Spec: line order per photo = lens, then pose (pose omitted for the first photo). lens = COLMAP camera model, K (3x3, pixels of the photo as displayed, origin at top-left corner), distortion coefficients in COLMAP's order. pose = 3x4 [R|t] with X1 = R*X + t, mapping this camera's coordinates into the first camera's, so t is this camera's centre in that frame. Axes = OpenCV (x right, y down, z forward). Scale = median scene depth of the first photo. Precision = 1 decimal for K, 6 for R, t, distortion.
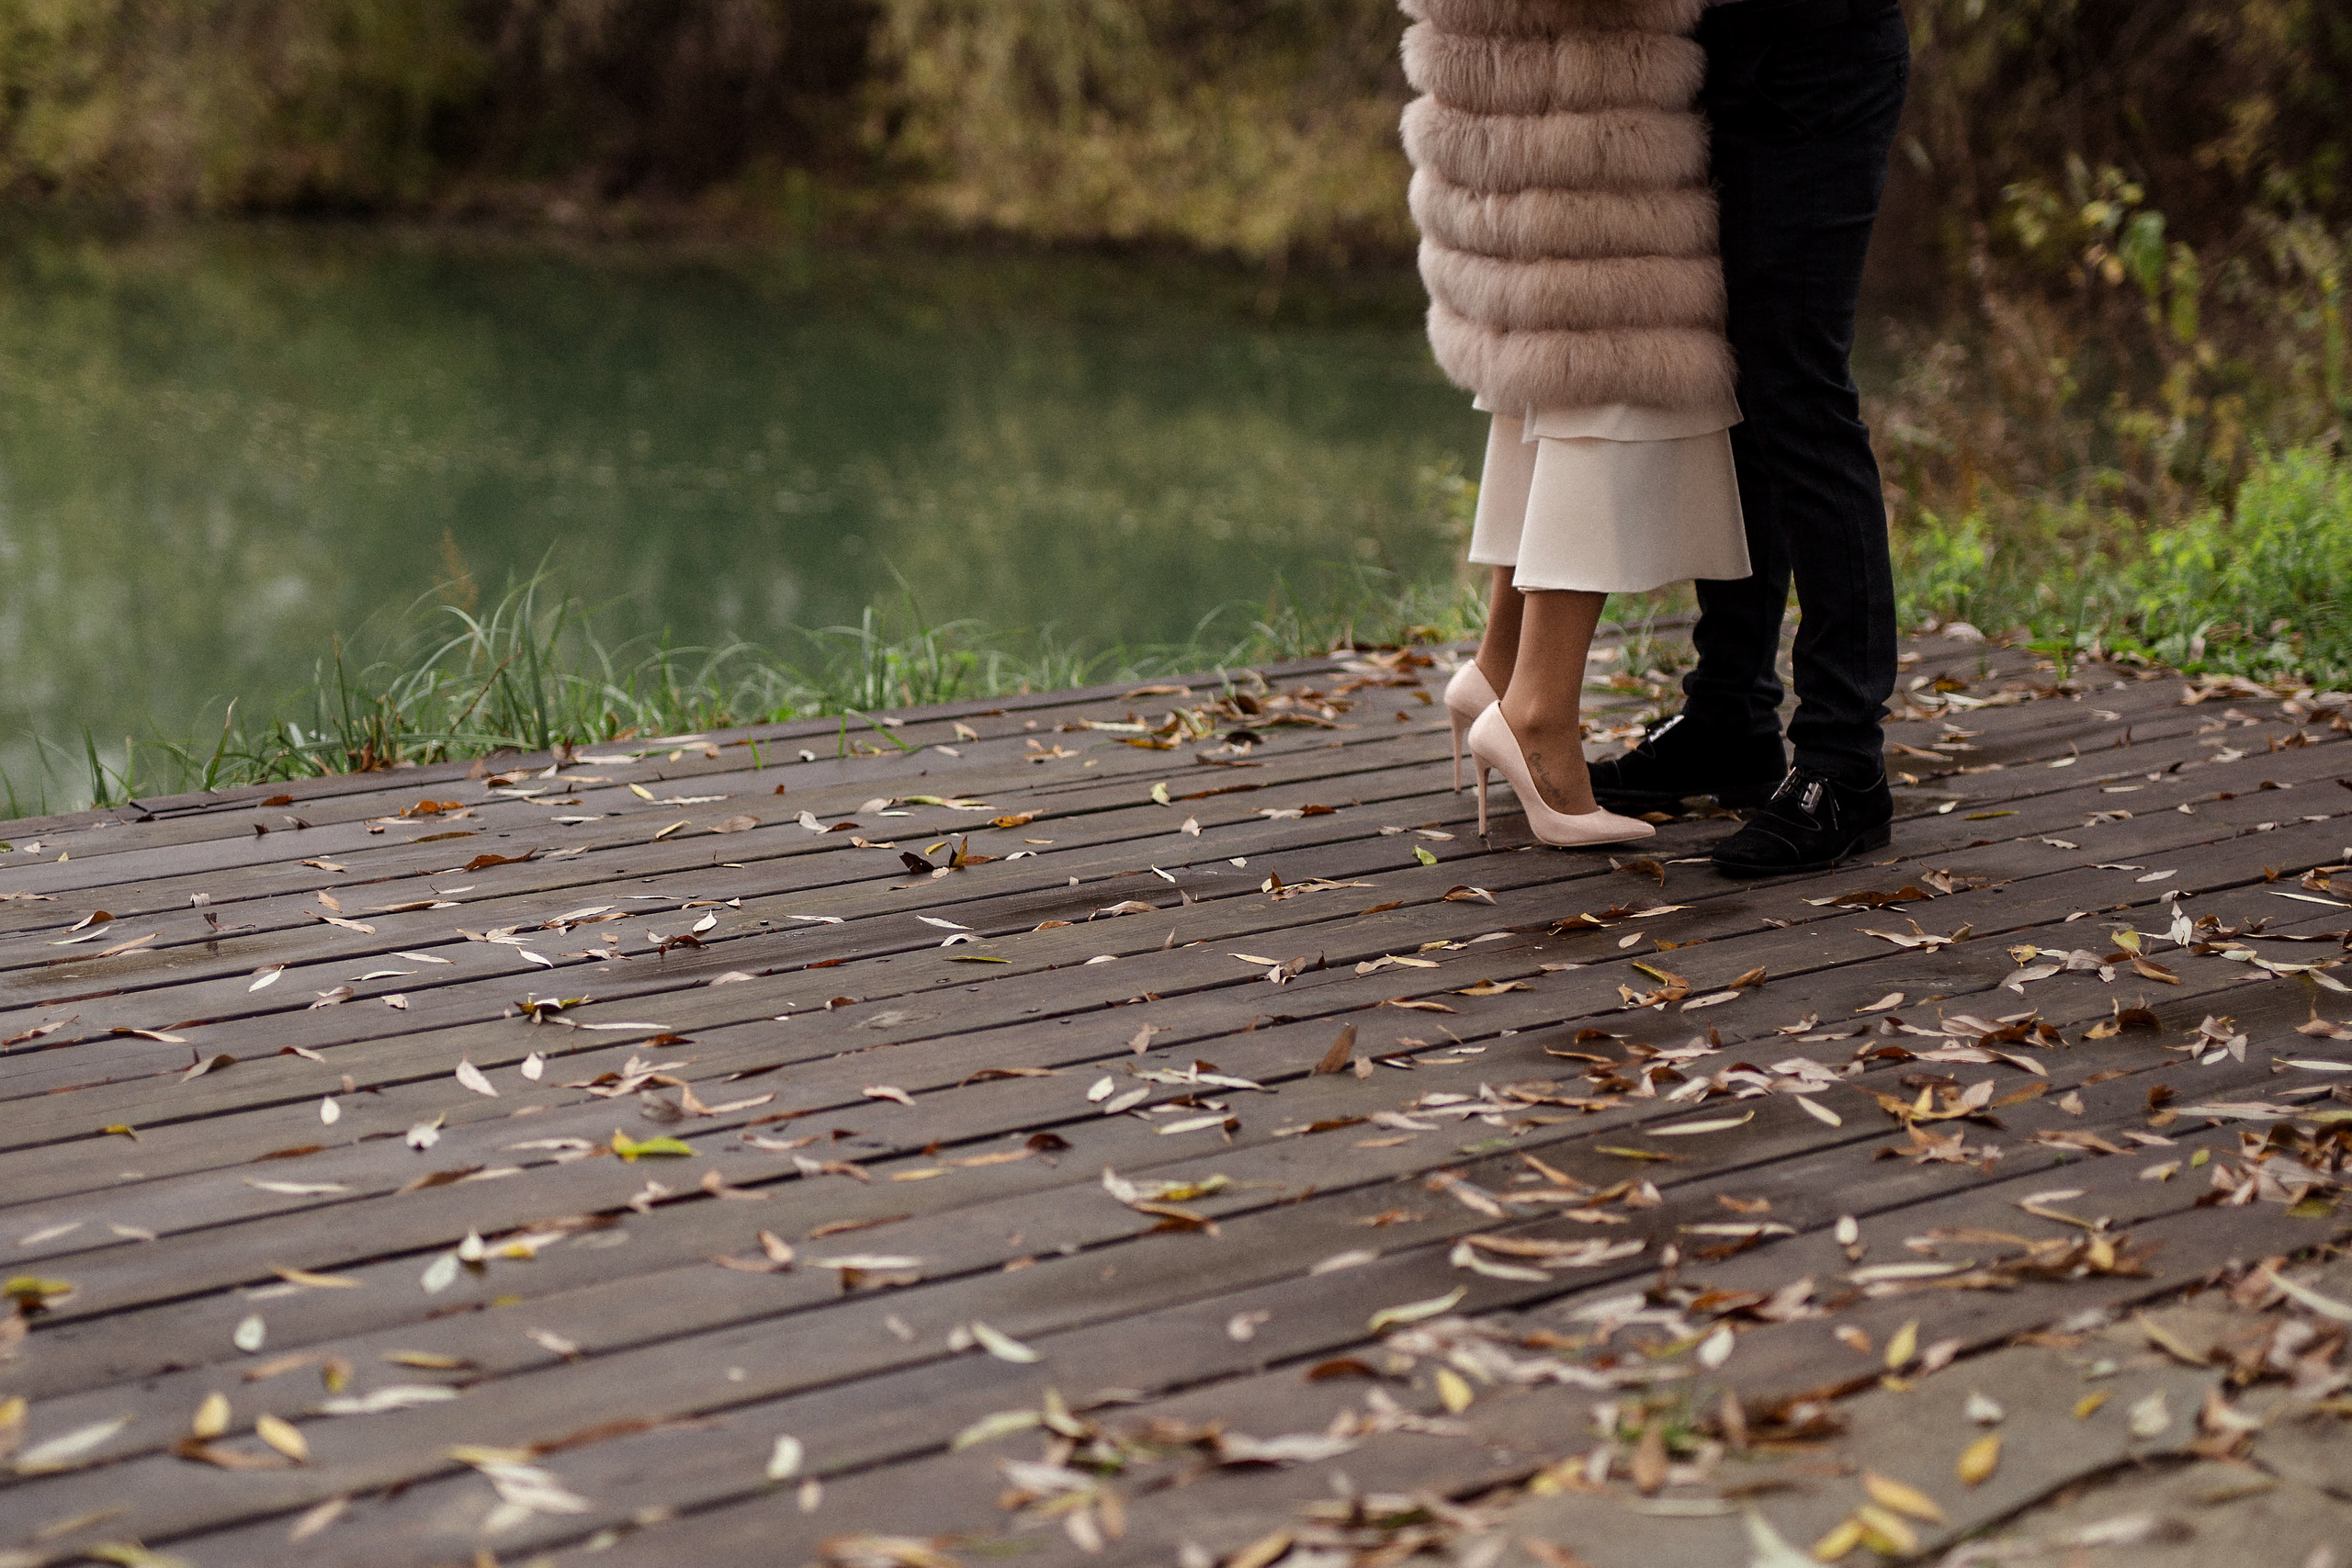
lens RADIAL K [[3456.0, 0, 1176.0], [0, 3456.0, 784.0], [0, 0, 1]] dist [0.021796, -0.009770]
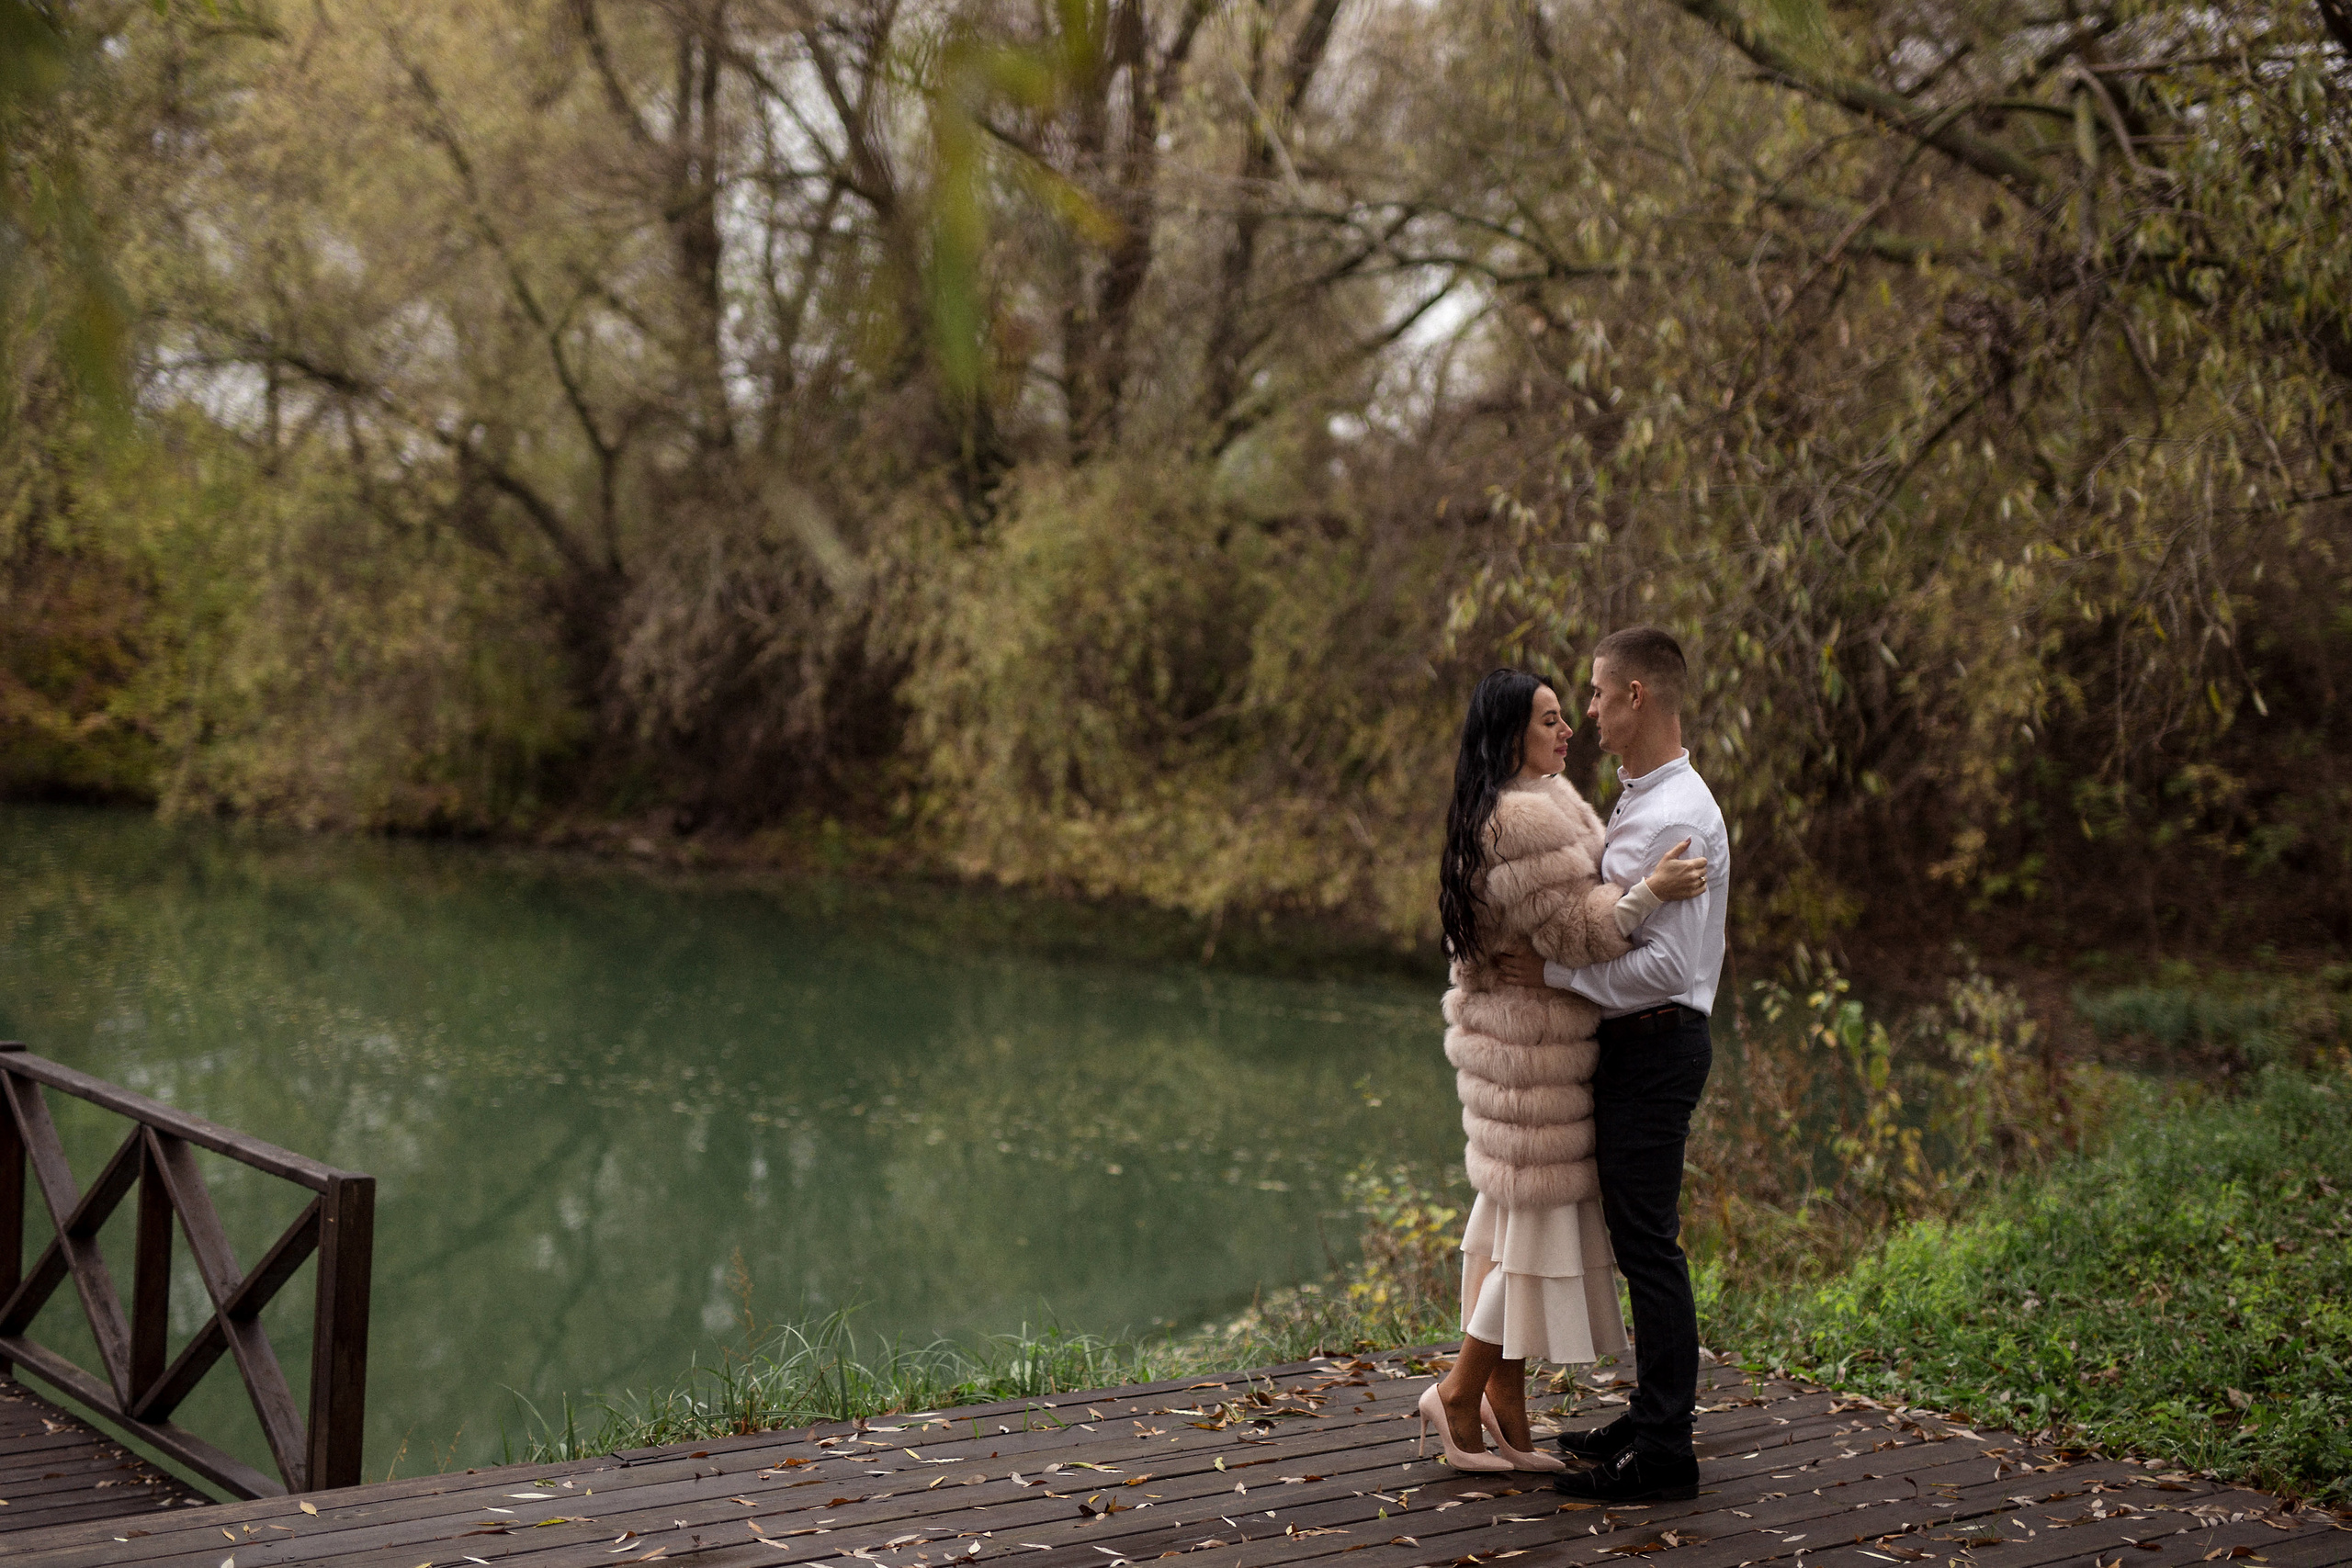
lens RADIAL K [[3456.0, 0, 1176.0], [0, 3456.0, 784.0], [0, 0, 1]] dist [0.021796, -0.009770]
pose [[0.998437, 0.036885, 0.041990, -0.095359], [-0.031565, 0.992153, -0.120977, -0.106525], [-0.046123, 0.119463, 0.991767, -0.628008]]
